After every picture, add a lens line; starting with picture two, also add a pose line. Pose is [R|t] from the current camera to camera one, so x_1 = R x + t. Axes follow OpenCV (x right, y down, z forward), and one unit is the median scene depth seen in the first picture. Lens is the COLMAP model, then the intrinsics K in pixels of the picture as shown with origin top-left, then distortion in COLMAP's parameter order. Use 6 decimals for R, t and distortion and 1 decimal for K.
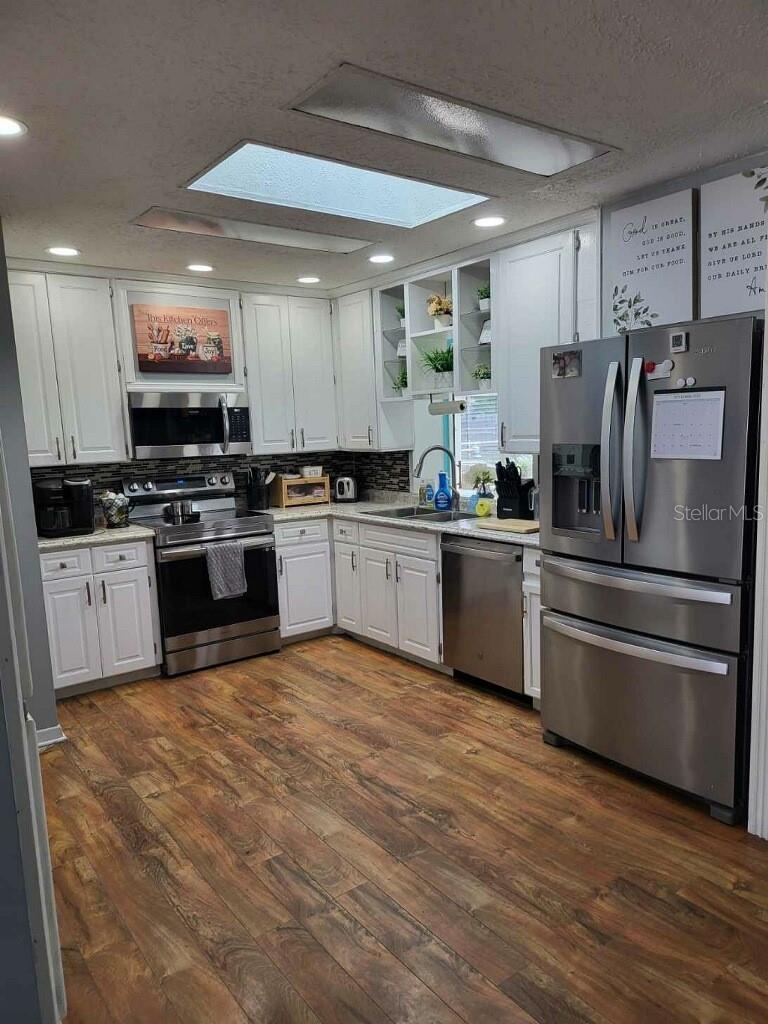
lens RADIAL K [[715.2, 0, 385.7], [0, 715.2, 519.9], [0, 0, 1]] dist [0.047052, -0.036499]
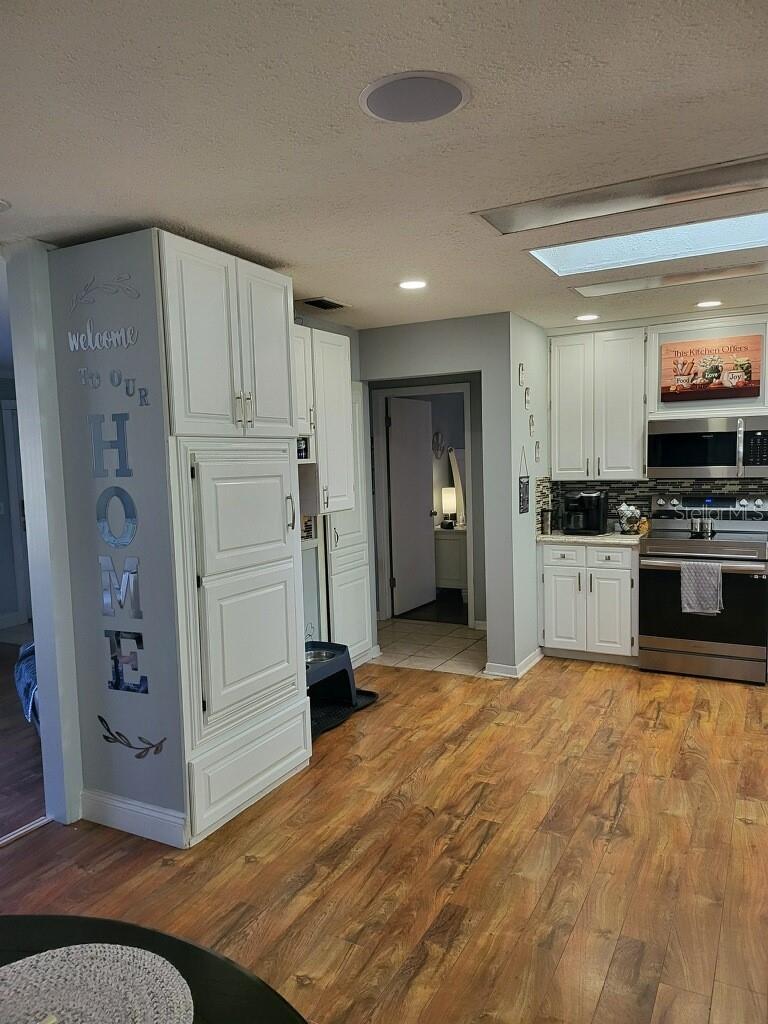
lens RADIAL K [[715.2, 0, 387.5], [0, 715.2, 510.4], [0, 0, 1]] dist [0.047052, -0.036499]
pose [[0.424634, 0.092983, -0.900578, 0.679260], [-0.107551, 0.992849, 0.051798, -0.061551], [0.898954, 0.074863, 0.431598, 0.162335]]
